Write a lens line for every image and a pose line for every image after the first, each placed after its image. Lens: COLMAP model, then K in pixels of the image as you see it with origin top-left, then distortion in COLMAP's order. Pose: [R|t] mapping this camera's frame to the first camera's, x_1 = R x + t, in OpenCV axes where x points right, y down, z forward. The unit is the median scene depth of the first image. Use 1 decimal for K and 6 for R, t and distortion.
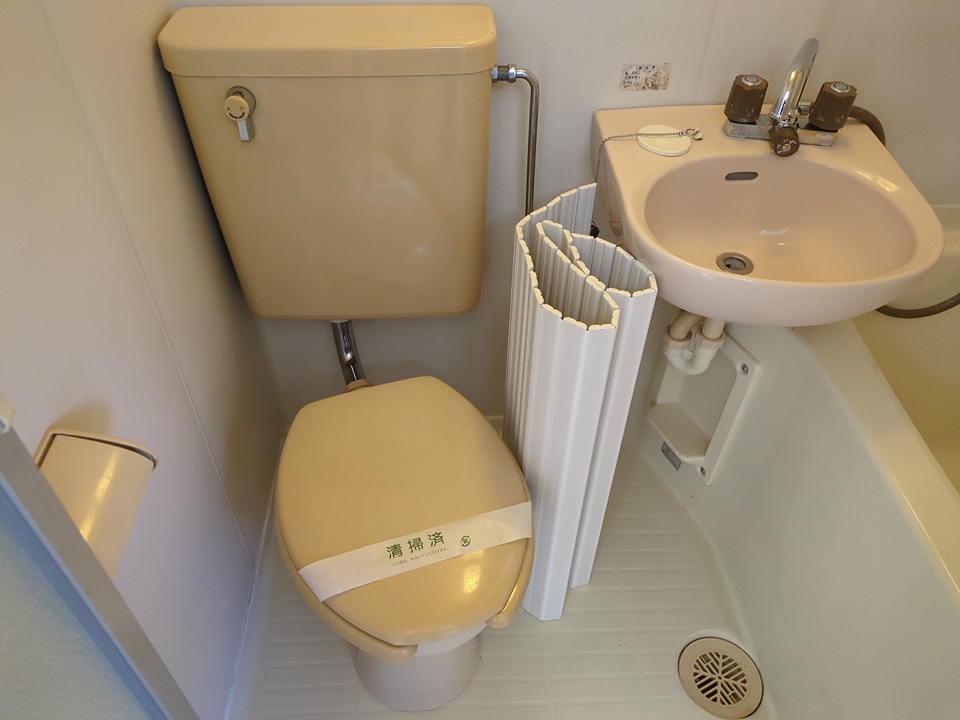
lens RADIAL K [[713.2, 0, 474.0], [0, 713.2, 358.4], [0, 0, 1]] dist [0.011081, -0.003727]
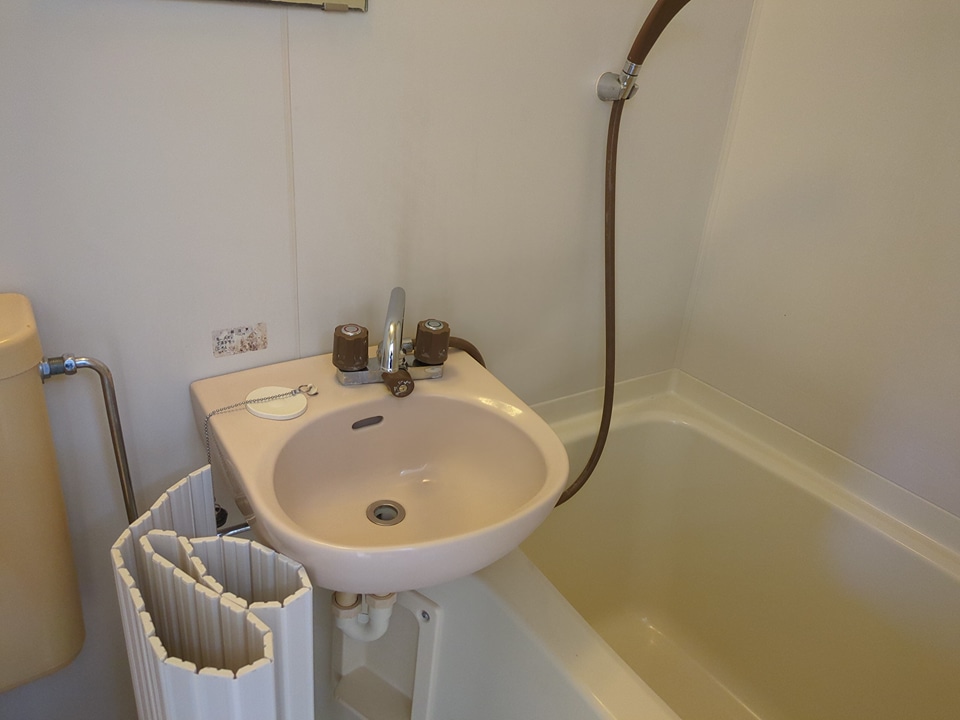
lens RADIAL K [[713.2, 0, 485.3], [0, 713.2, 362.2], [0, 0, 1]] dist [0.011081, -0.003727]
pose [[0.851306, -0.165435, 0.497905, 0.049516], [0.296059, 0.934938, -0.195551, -0.100639], [-0.433160, 0.313883, 0.844897, 0.107586]]
